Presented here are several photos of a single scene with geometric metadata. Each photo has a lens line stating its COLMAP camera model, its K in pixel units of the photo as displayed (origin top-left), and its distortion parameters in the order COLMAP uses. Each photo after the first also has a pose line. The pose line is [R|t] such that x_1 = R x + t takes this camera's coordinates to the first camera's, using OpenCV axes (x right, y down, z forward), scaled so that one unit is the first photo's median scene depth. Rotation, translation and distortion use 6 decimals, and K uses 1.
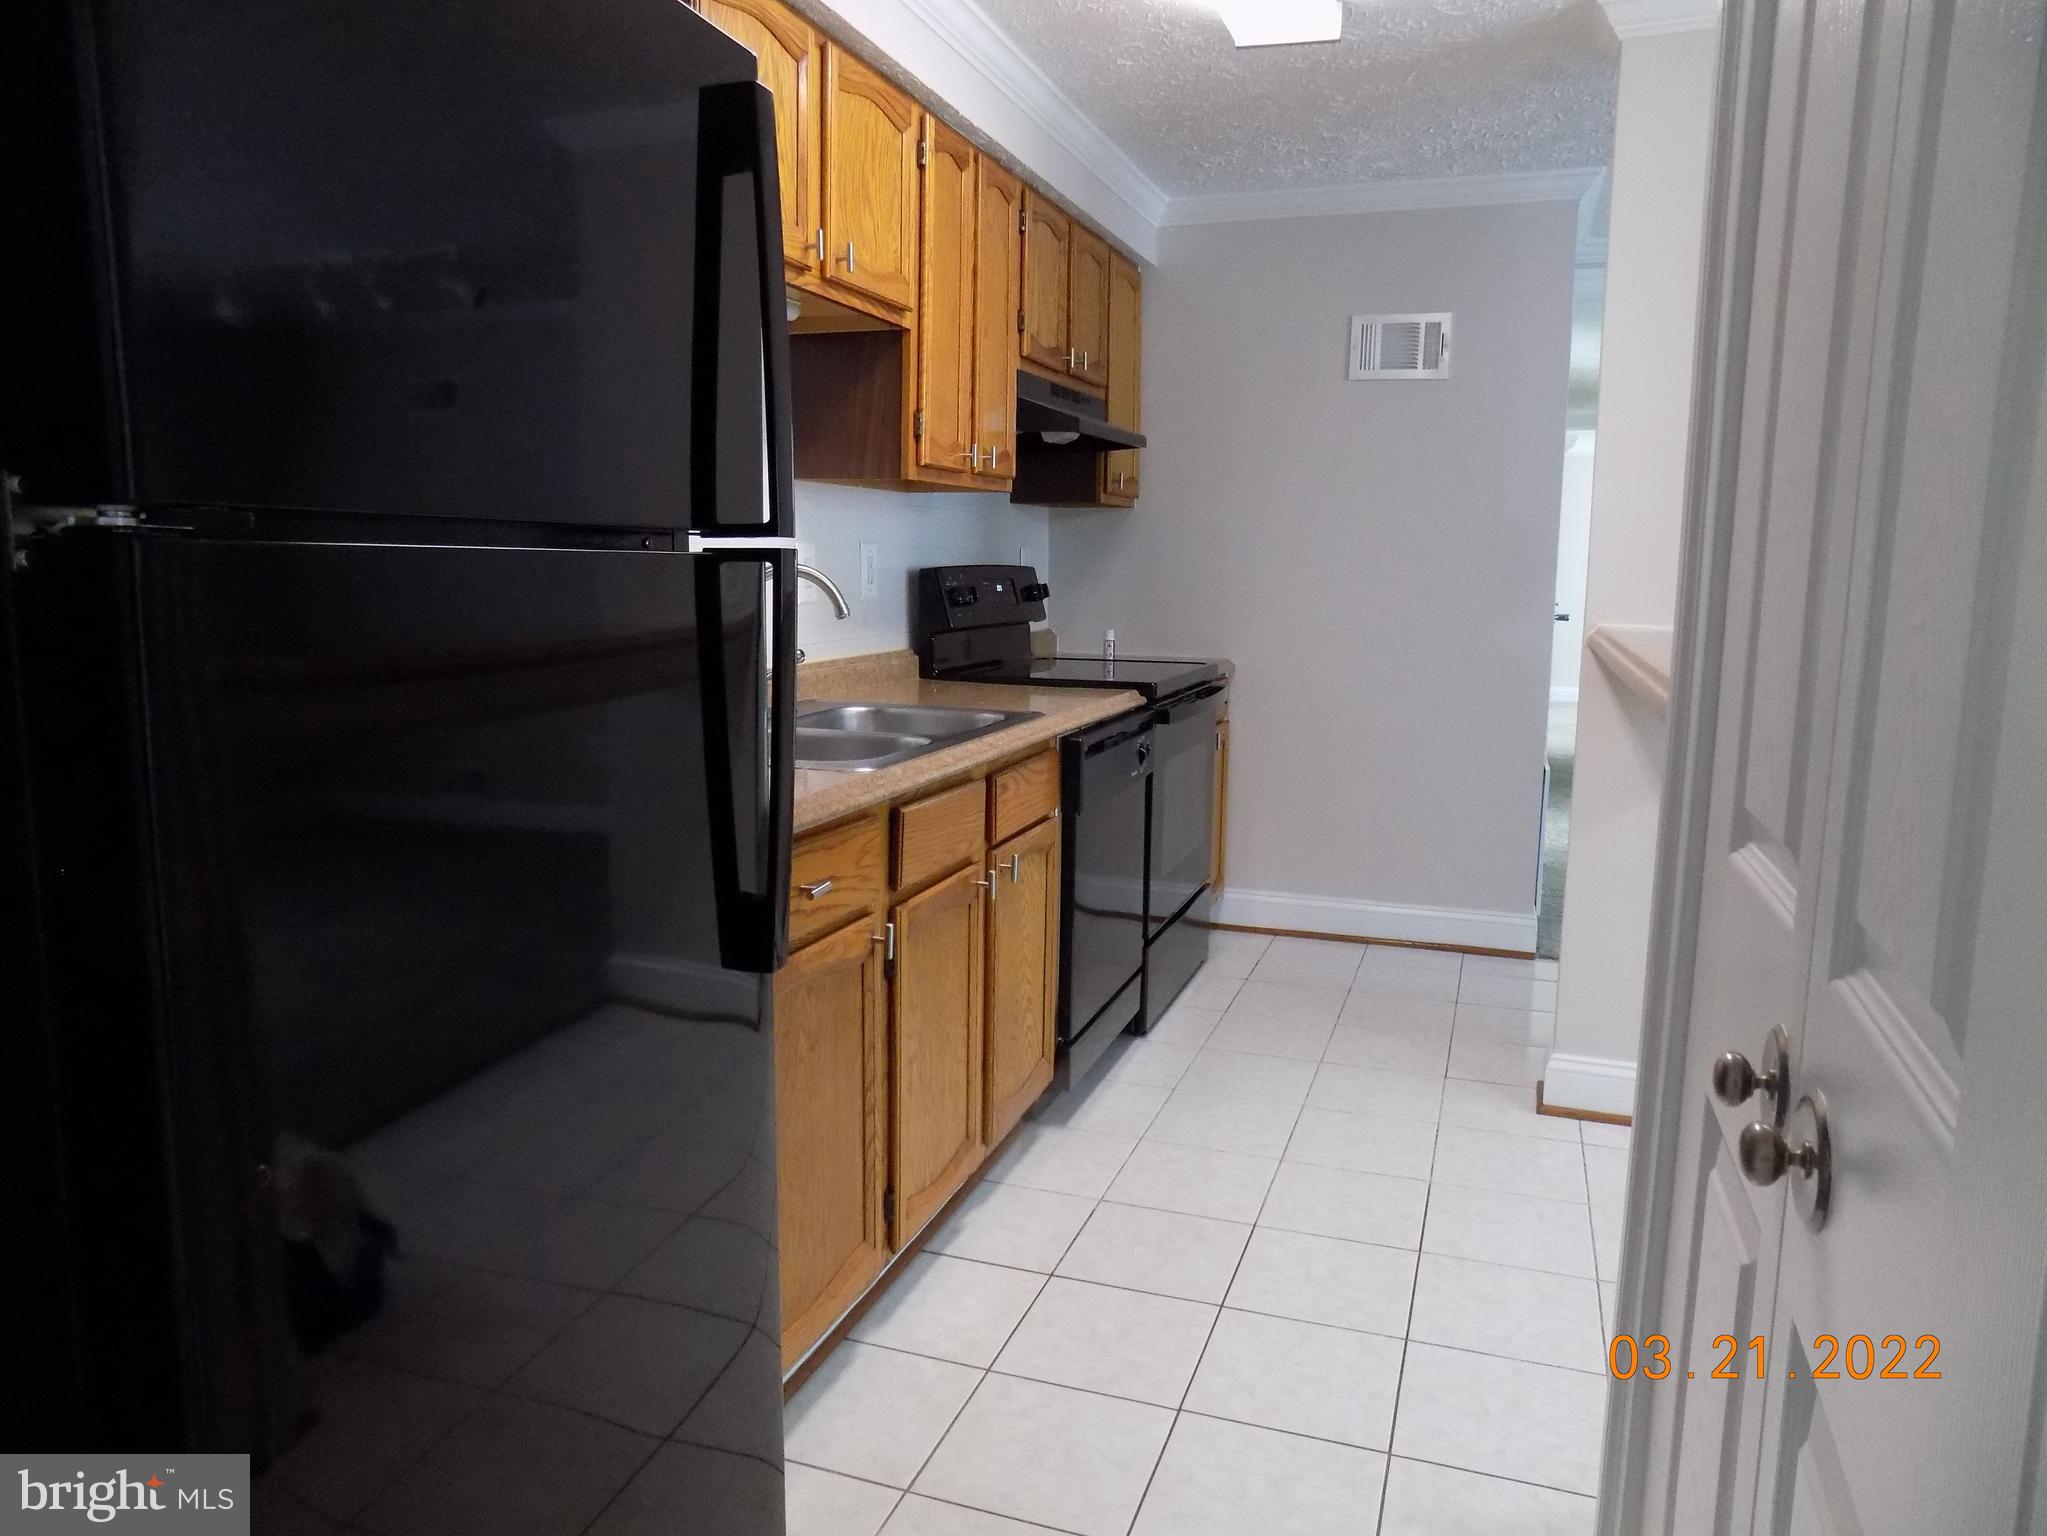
lens RADIAL K [[1374.6, 0, 1028.5], [0, 1374.6, 760.7], [0, 0, 1]] dist [-0.080110, 0.076115]
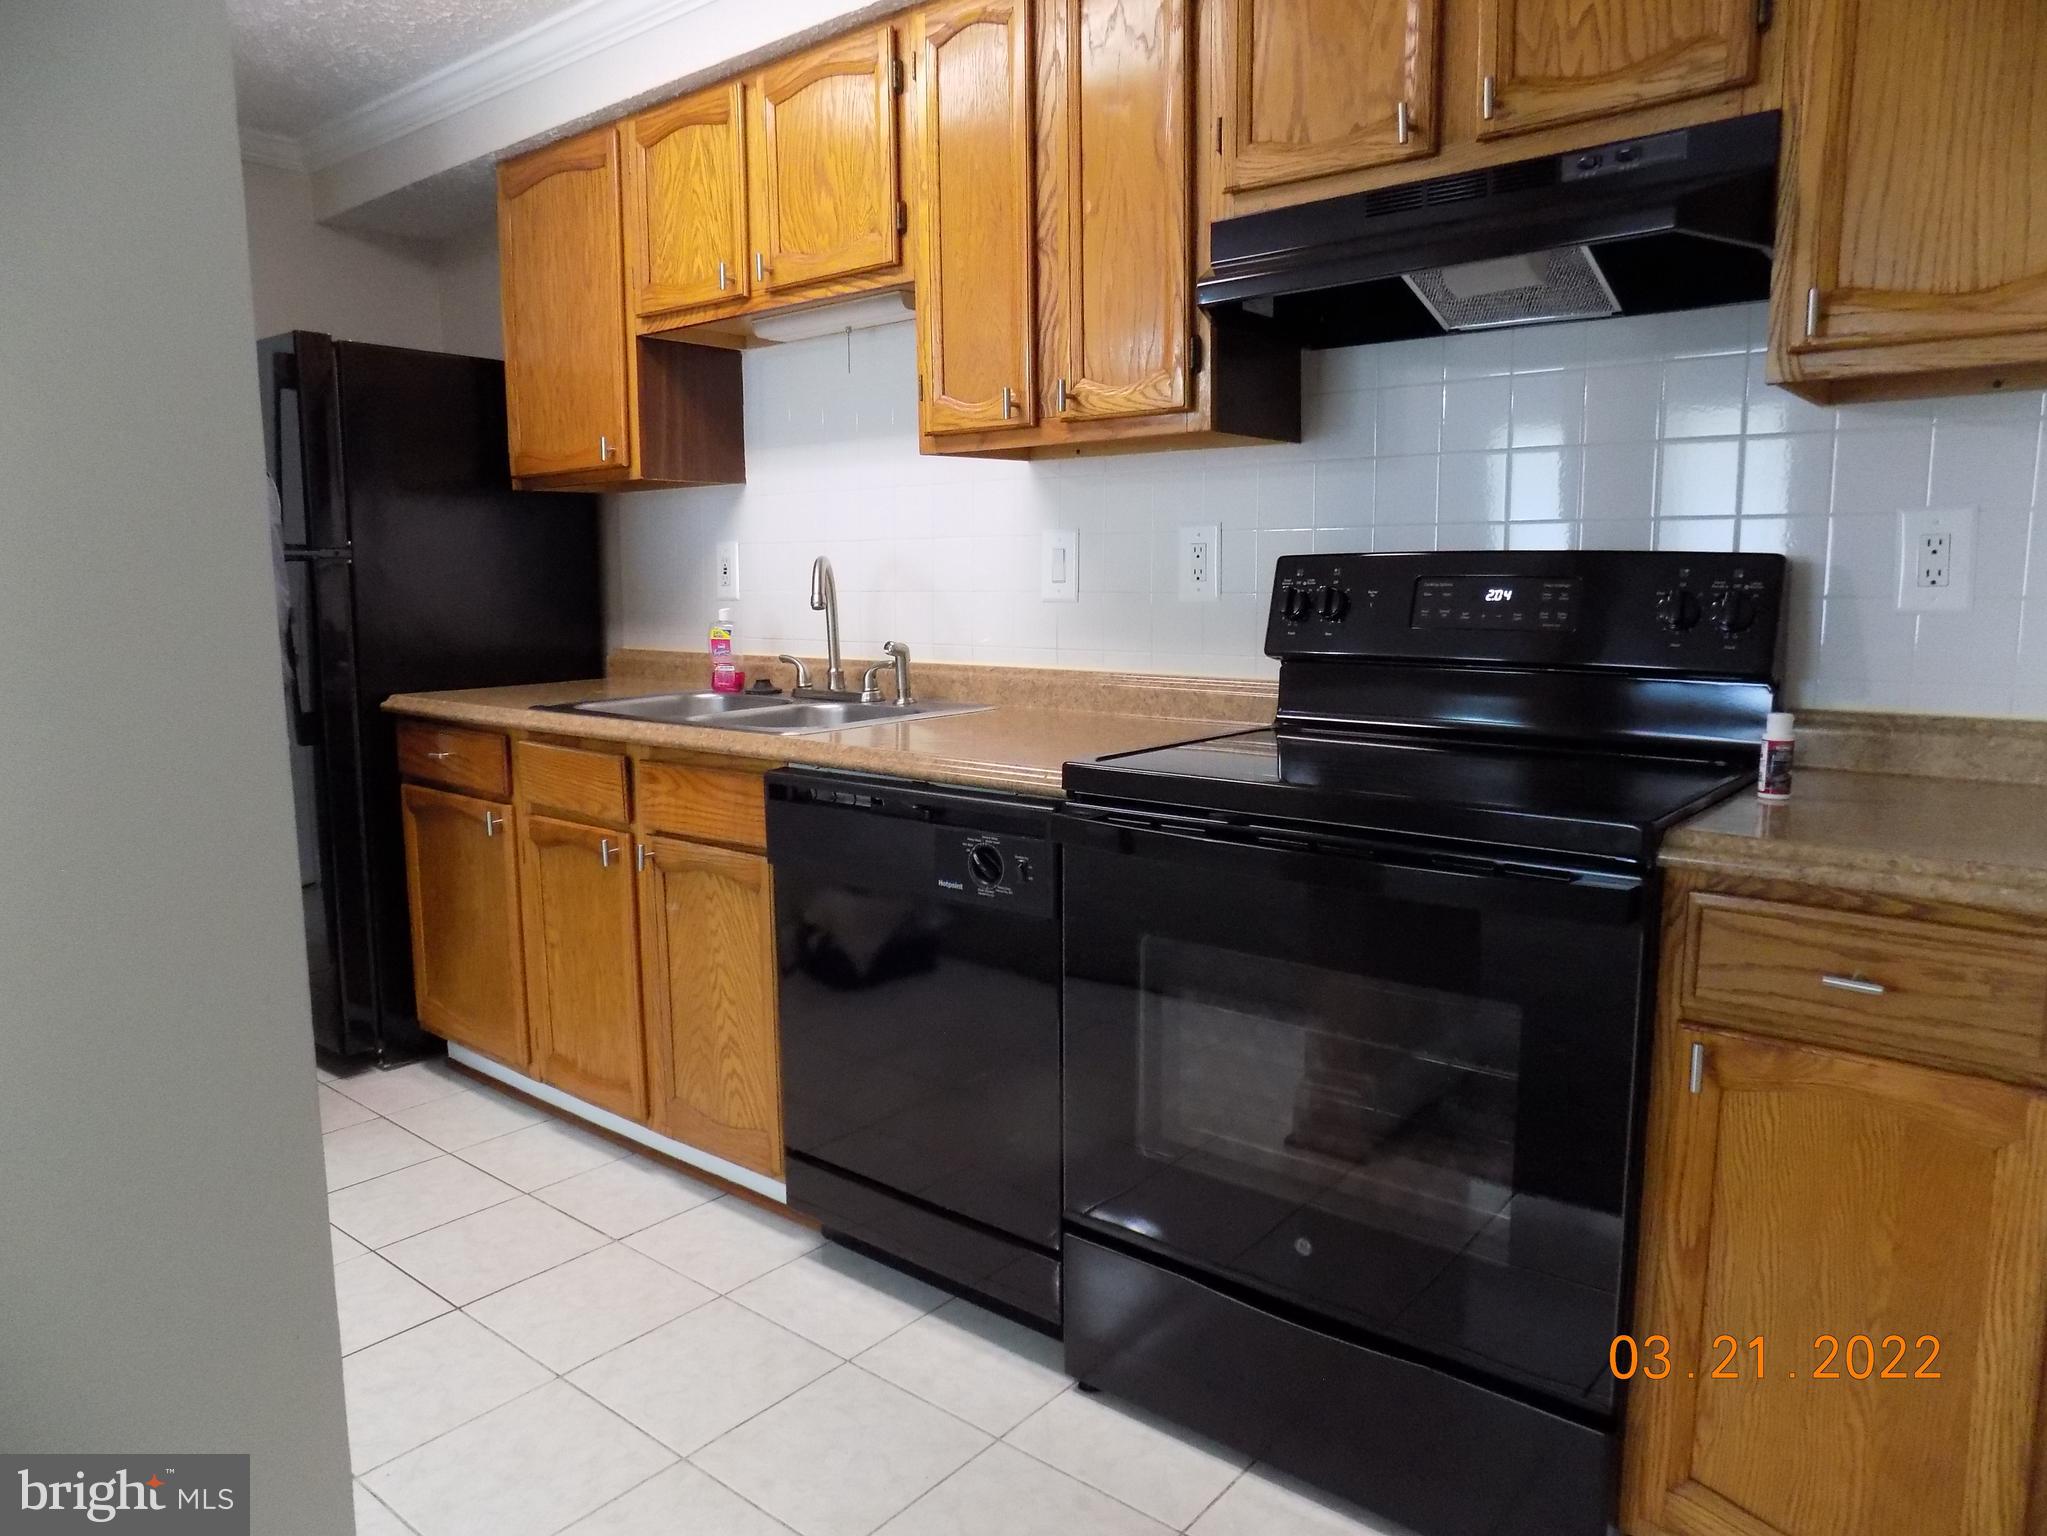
lens RADIAL K [[1374.6, 0, 1028.5], [0, 1374.6, 760.7], [0, 0, 1]] dist [-0.080110, 0.076115]
pose [[-0.340435, 0.119707, -0.932617, 0.713435], [-0.134508, 0.975461, 0.174306, -0.177016], [0.930597, 0.184785, -0.315980, 1.370143]]
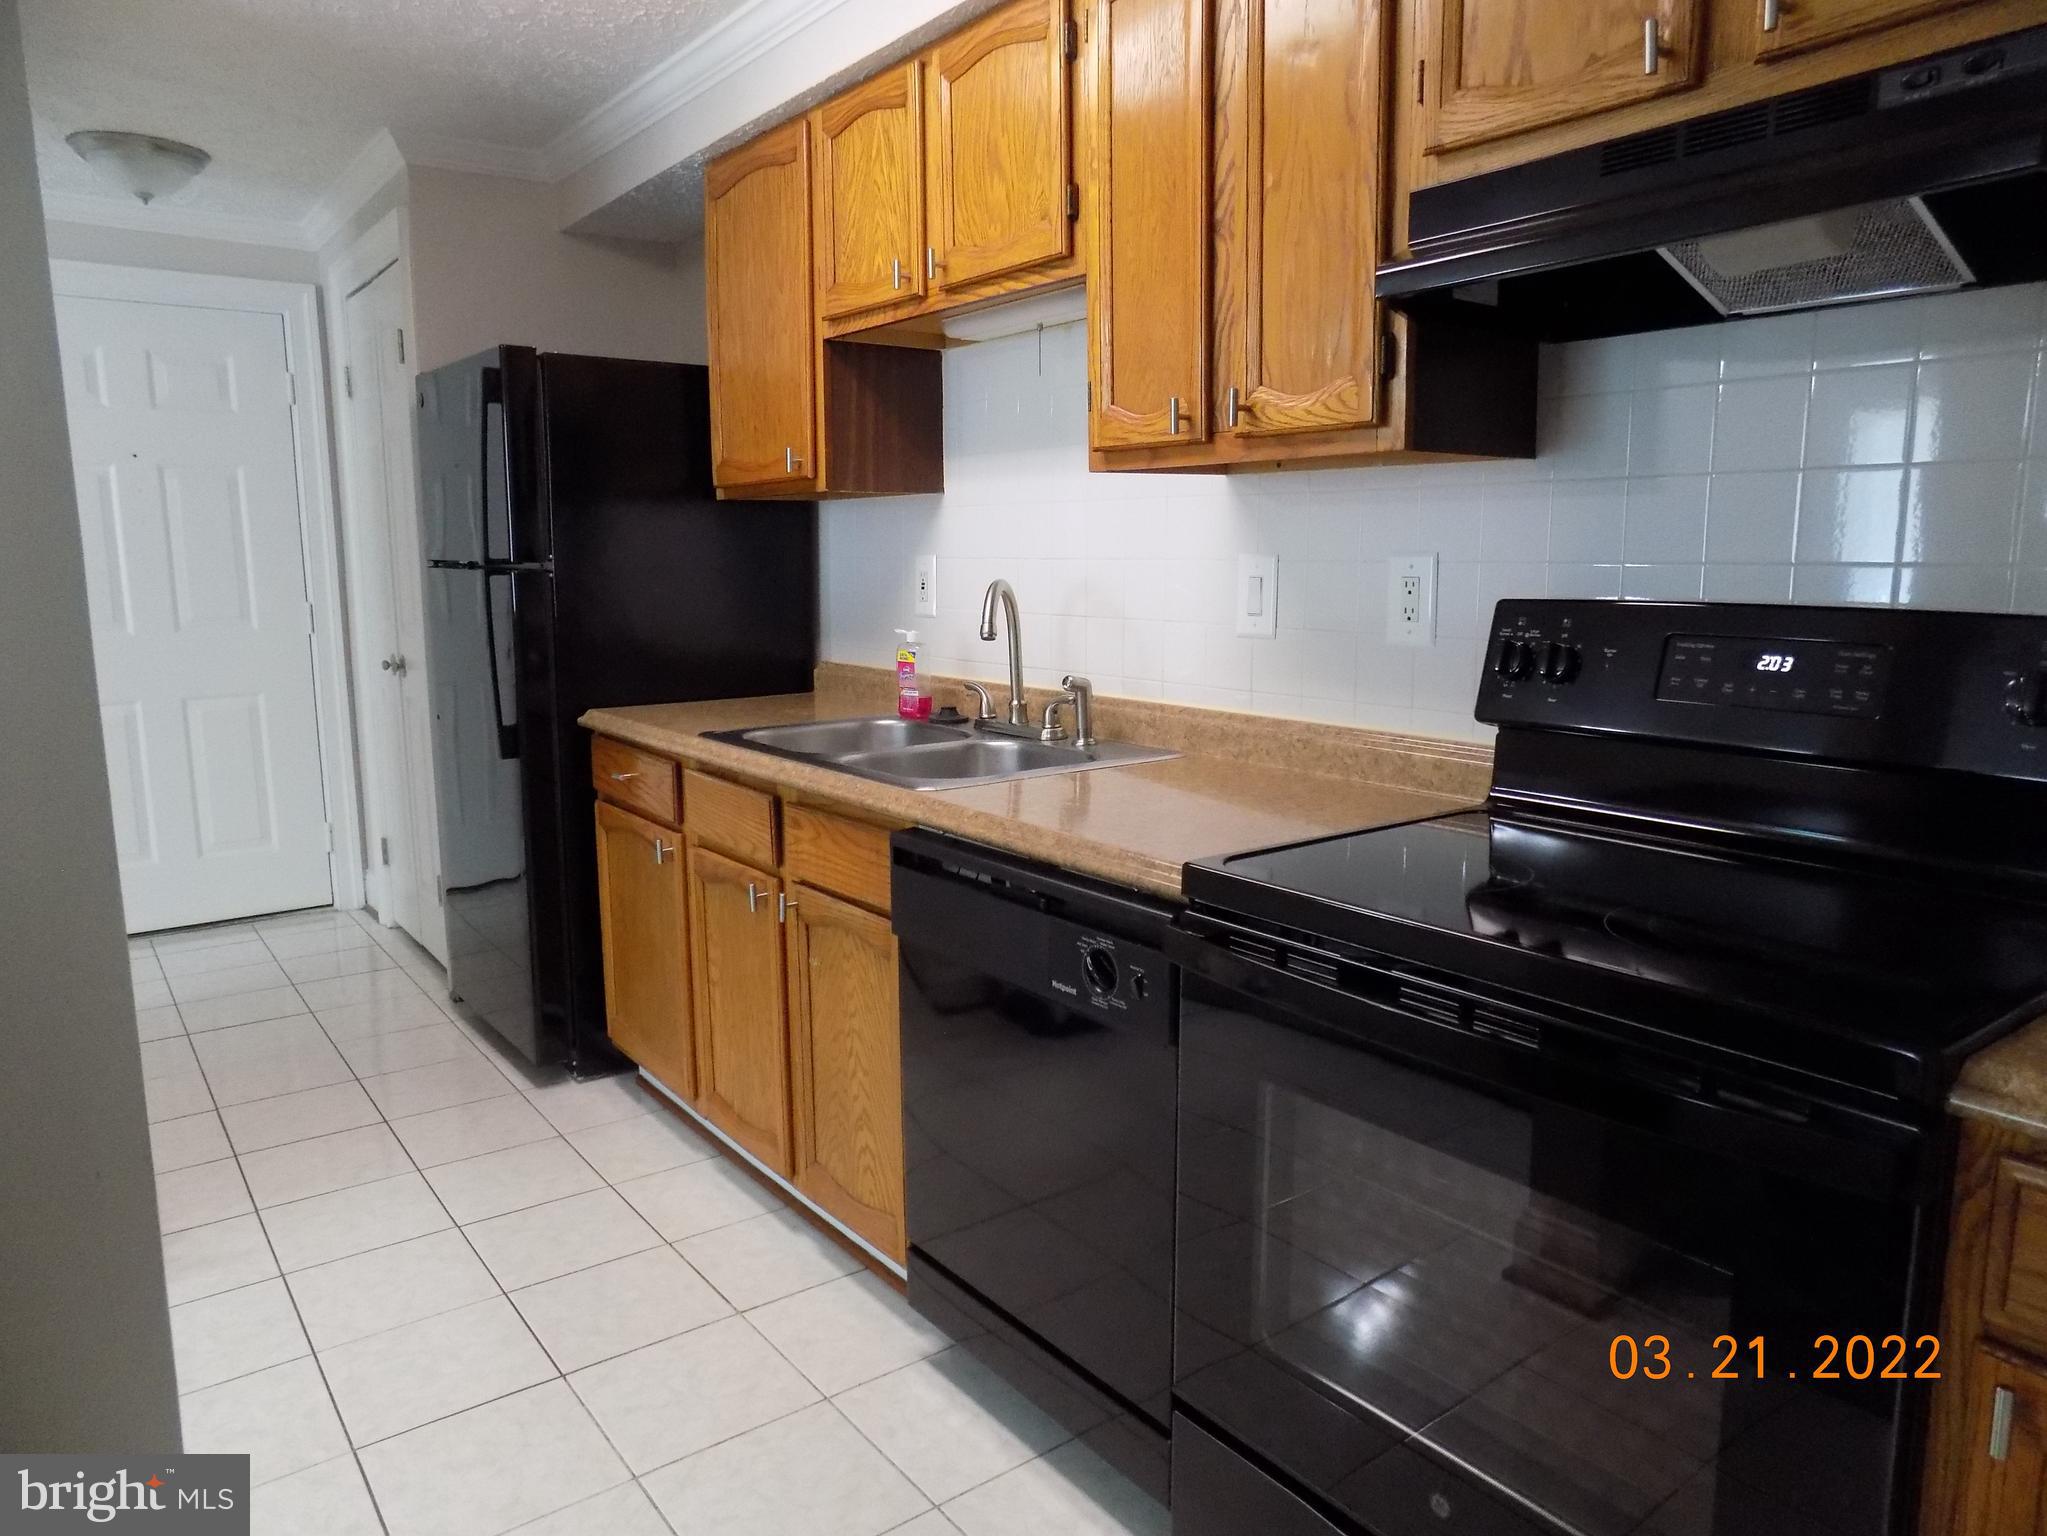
lens RADIAL K [[1374.6, 0, 1028.5], [0, 1374.6, 760.7], [0, 0, 1]] dist [-0.080110, 0.076115]
pose [[-0.548392, 0.119680, -0.827613, 0.575564], [-0.123786, 0.967183, 0.221887, -0.215100], [0.827009, 0.224128, -0.515581, 1.397790]]
